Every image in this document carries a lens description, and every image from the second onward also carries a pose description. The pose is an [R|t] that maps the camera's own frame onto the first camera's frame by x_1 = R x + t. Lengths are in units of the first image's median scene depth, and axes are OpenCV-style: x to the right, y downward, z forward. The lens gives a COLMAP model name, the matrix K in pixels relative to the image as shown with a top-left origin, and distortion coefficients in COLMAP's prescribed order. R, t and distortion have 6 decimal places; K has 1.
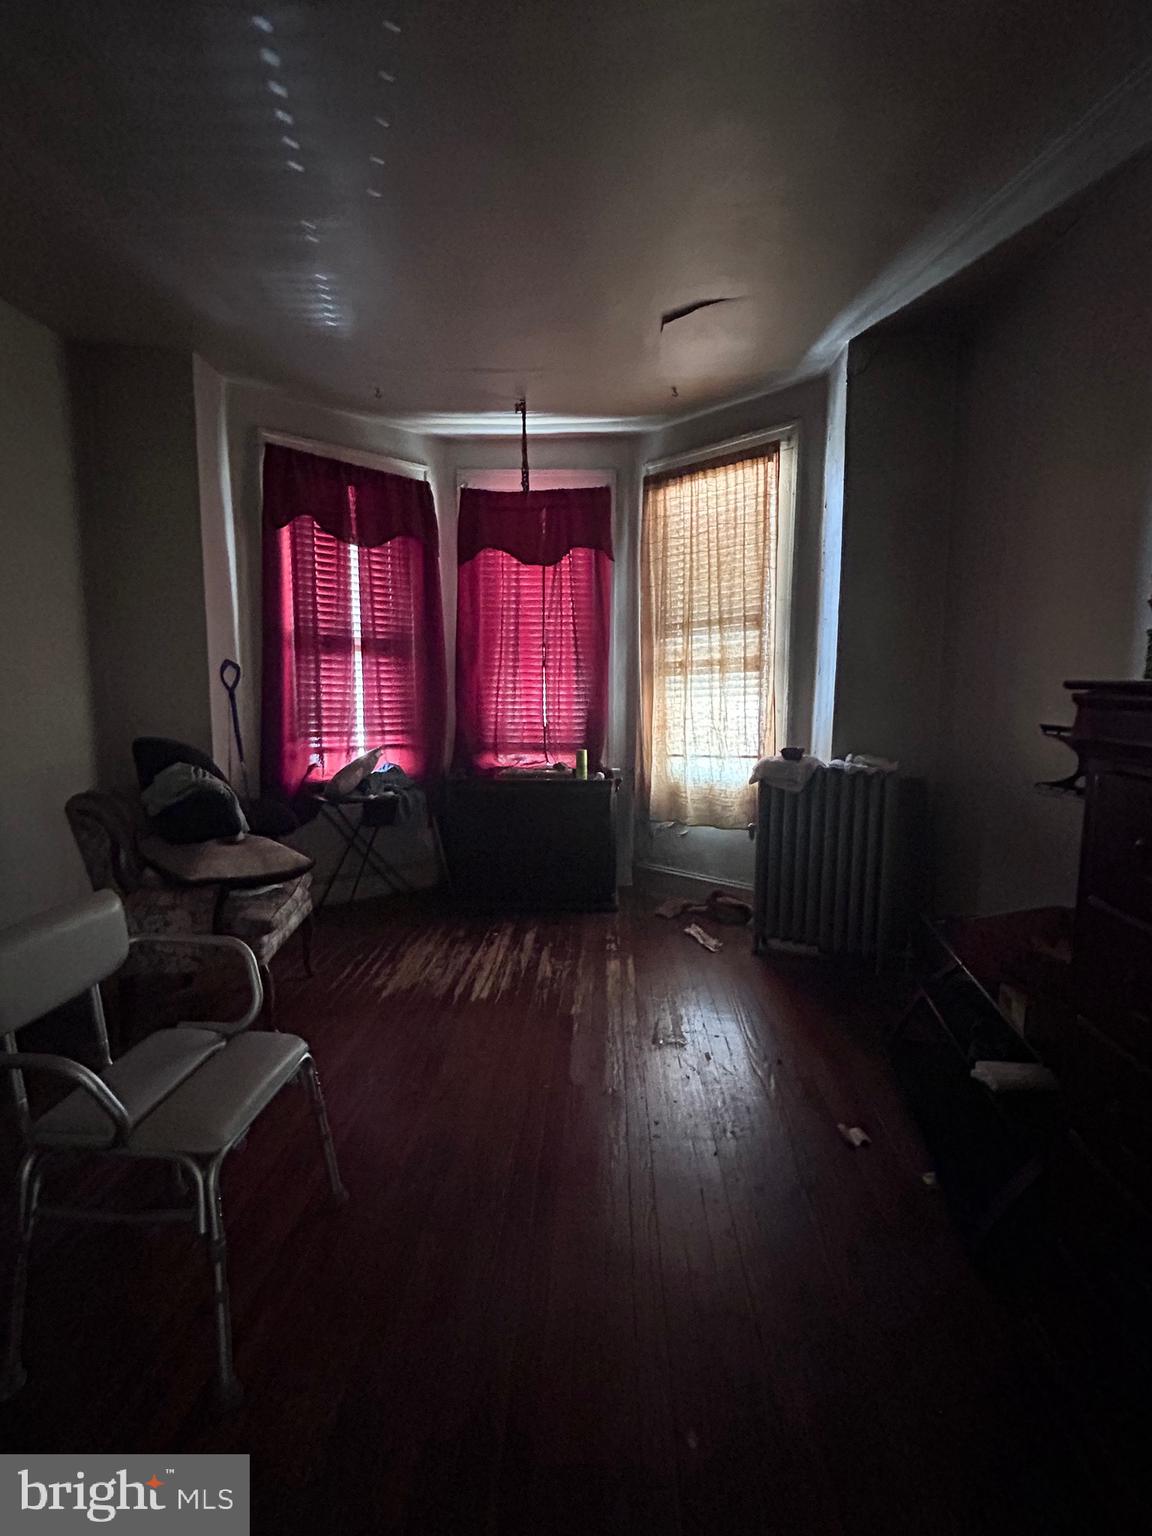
lens RADIAL K [[714.5, 0, 576.0], [0, 714.5, 762.2], [0, 0, 1]] dist [0.006723, -0.000088]
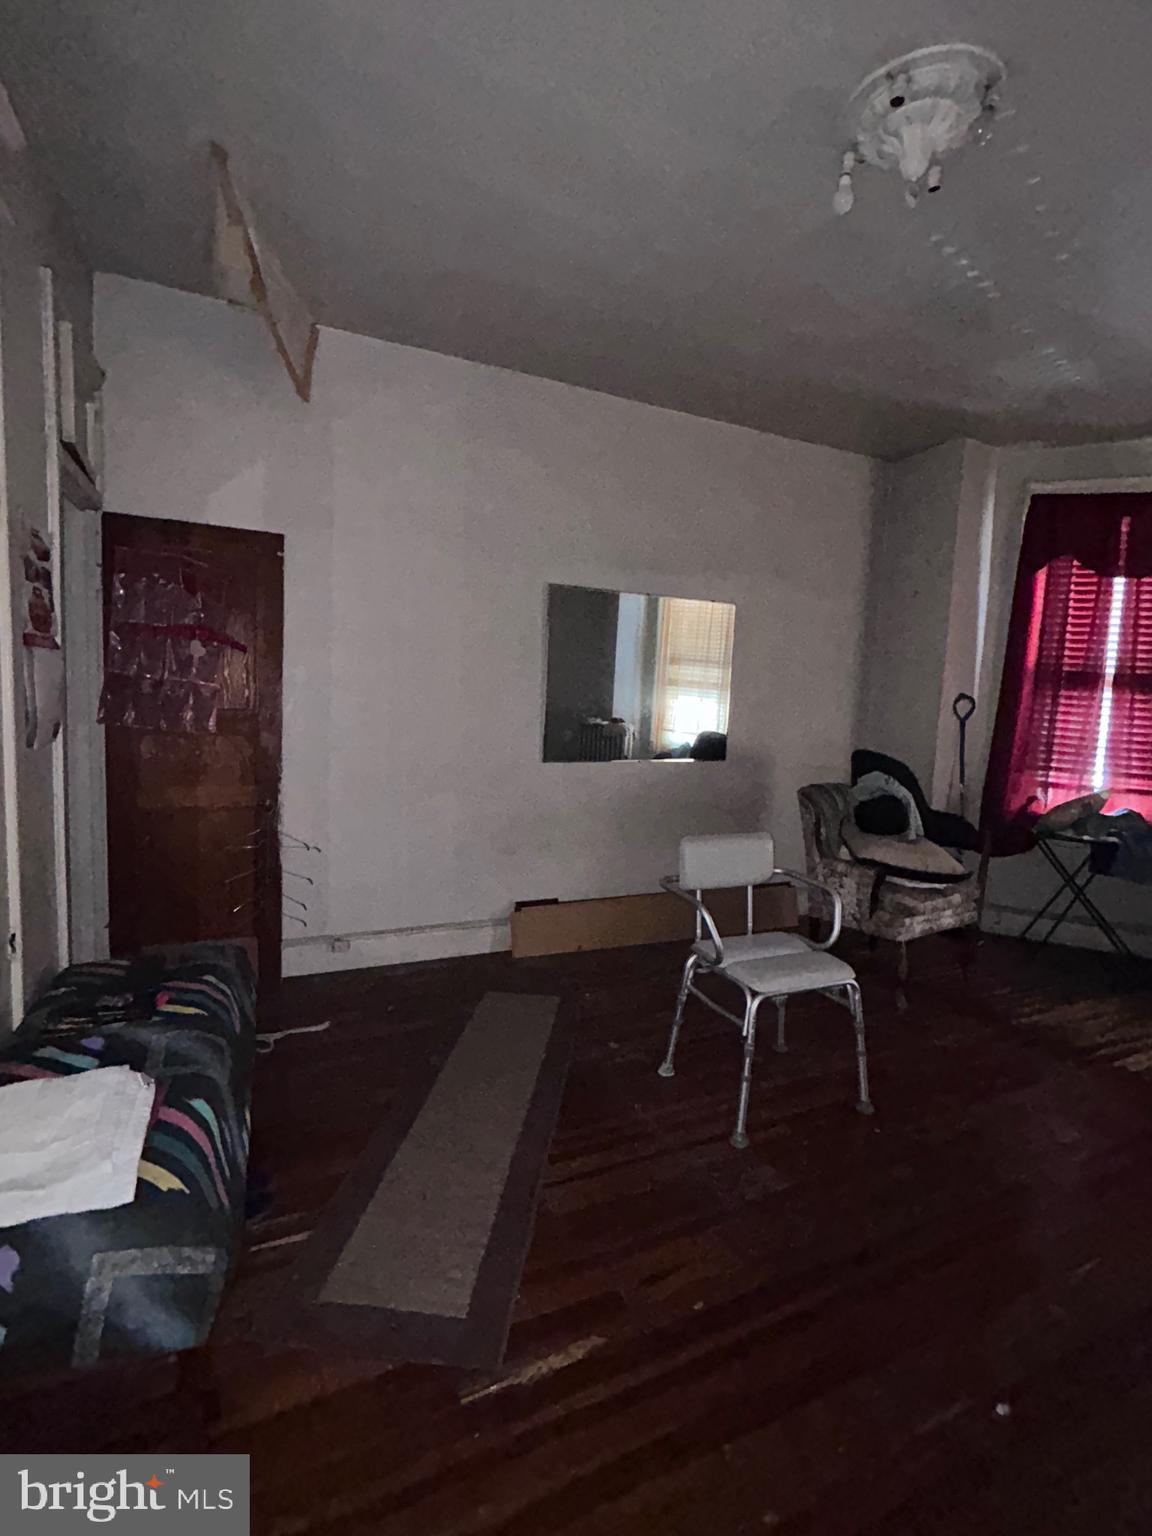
lens RADIAL K [[714.5, 0, 577.1], [0, 714.5, 775.4], [0, 0, 1]] dist [0.006723, -0.000088]
pose [[0.454860, 0.120014, -0.882439, 0.231388], [-0.143685, 0.987786, 0.060278, 0.005286], [0.878895, 0.099375, 0.466549, -0.059384]]
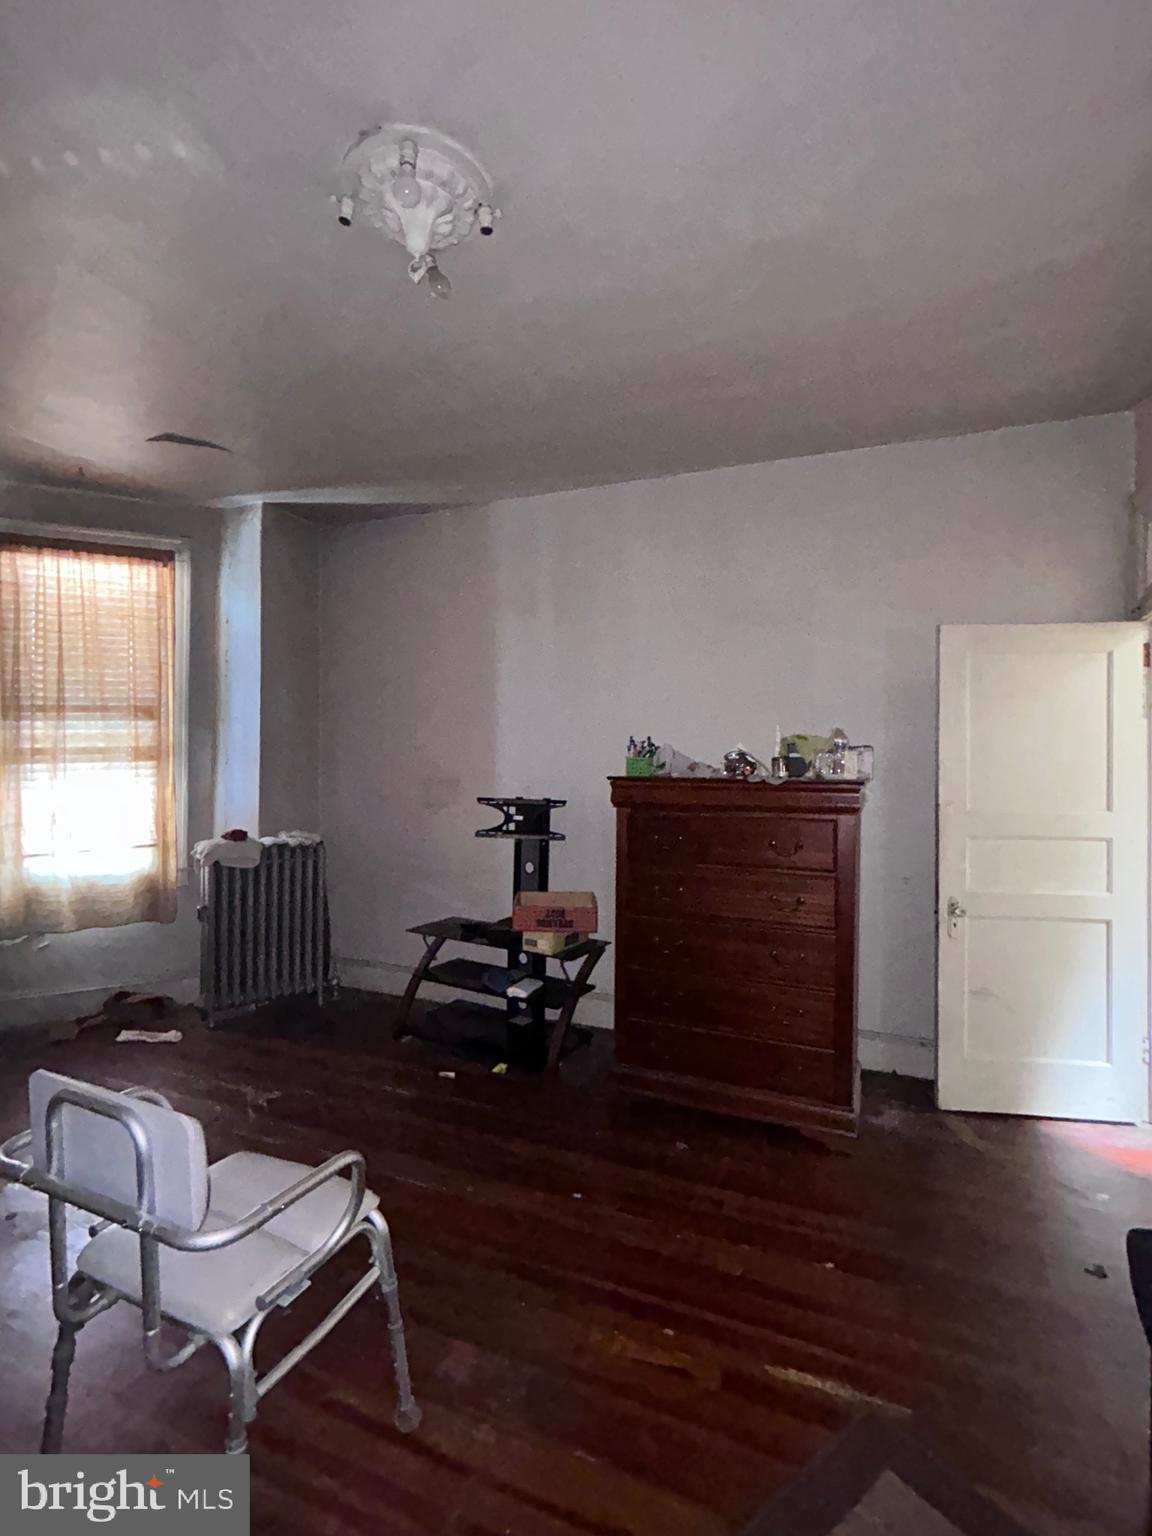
lens RADIAL K [[706.5, 0, 570.9], [0, 706.5, 759.0], [0, 0, 1]] dist [0.028655, 0.000550]
pose [[0.356850, 0.011352, 0.934093, -2.044069], [0.097988, 0.993955, -0.049514, -0.087277], [-0.929008, 0.109199, 0.353580, 0.356679]]
